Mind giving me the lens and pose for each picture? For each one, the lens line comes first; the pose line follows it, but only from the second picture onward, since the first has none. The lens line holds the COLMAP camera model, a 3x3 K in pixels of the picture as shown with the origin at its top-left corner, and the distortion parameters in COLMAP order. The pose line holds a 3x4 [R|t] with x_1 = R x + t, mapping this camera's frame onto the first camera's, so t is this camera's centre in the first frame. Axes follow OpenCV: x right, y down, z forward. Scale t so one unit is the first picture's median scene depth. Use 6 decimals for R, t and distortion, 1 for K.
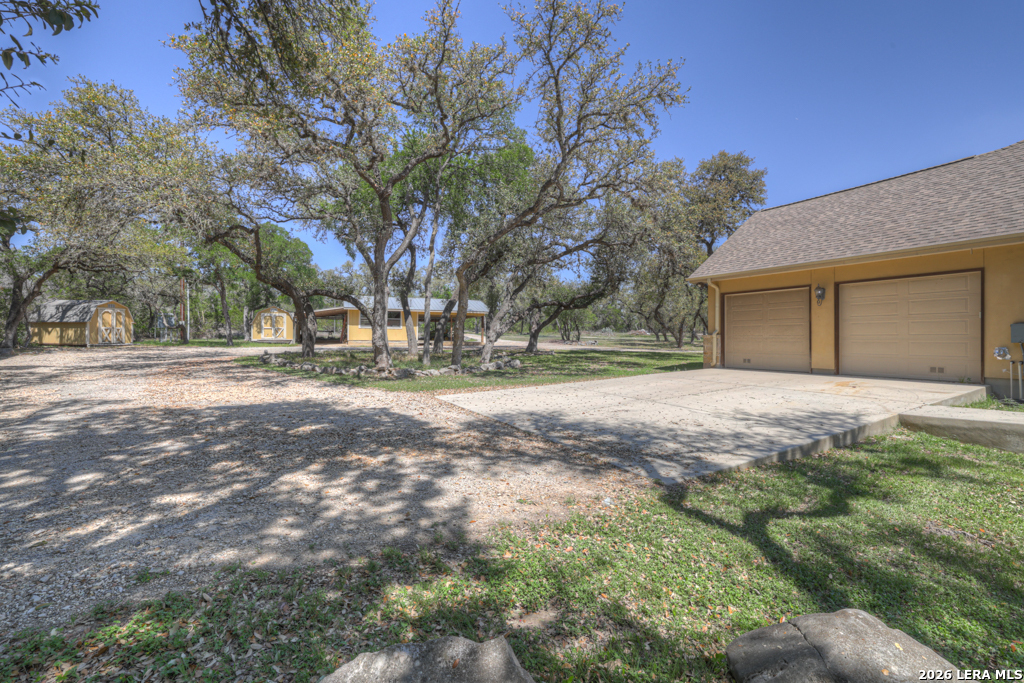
lens RADIAL K [[453.7, 0, 512.4], [0, 453.7, 337.7], [0, 0, 1]] dist [-0.023659, 0.008872]
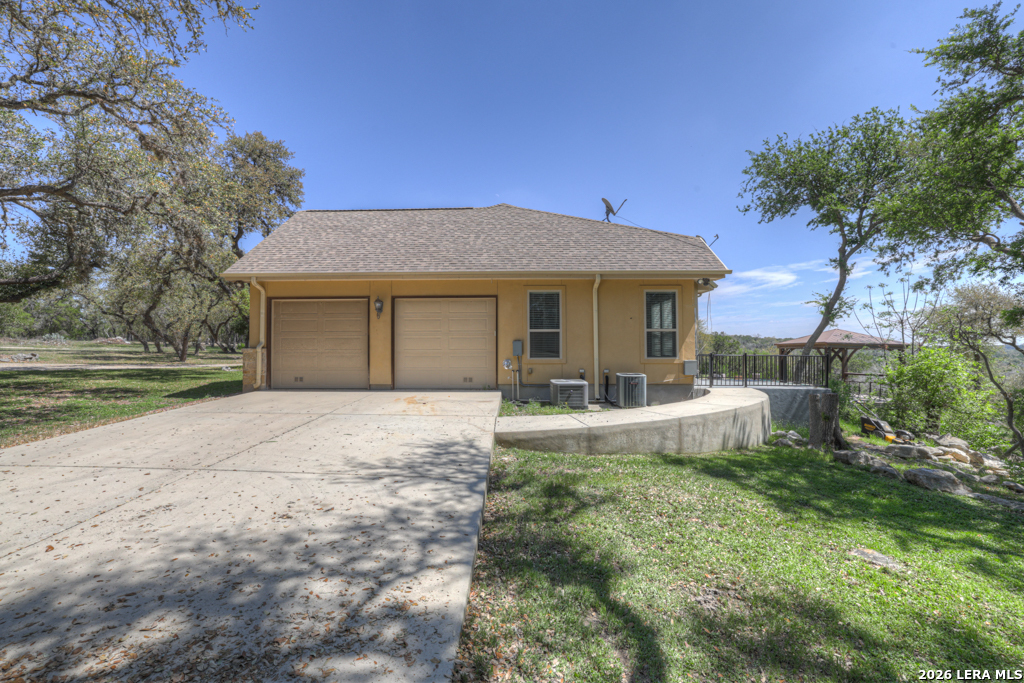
lens RADIAL K [[453.7, 0, 520.4], [0, 453.7, 336.2], [0, 0, 1]] dist [-0.023659, 0.008872]
pose [[0.525594, 0.019366, 0.850515, 0.014353], [0.000987, 0.999726, -0.023374, -0.009034], [-0.850735, 0.013125, 0.525431, 0.189836]]
